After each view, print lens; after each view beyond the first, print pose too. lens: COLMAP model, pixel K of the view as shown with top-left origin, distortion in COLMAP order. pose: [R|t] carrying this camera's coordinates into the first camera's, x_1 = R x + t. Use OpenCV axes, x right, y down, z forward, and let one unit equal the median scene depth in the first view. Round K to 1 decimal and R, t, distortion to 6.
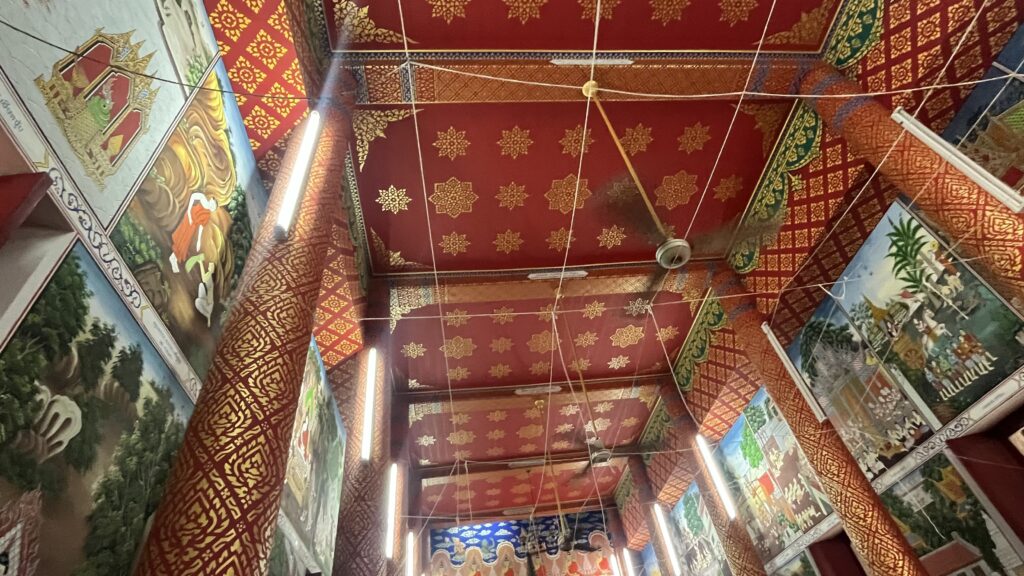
lens RADIAL K [[527.1, 0, 511.7], [0, 527.1, 288.8], [0, 0, 1]] dist [-0.002341, 0.001540]
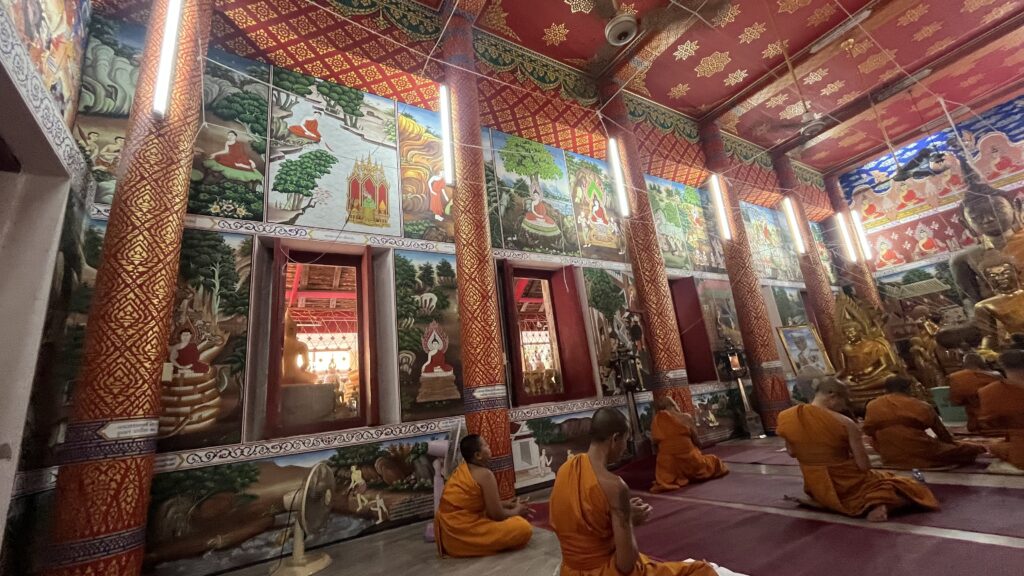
lens RADIAL K [[421.4, 0, 512.4], [0, 421.4, 288.3], [0, 0, 1]] dist [0.000692, 0.000013]
pose [[0.479235, -0.166275, -0.861793, 0.518418], [0.644881, 0.732760, 0.217233, -0.007648], [0.595367, -0.659859, 0.458392, 0.068297]]
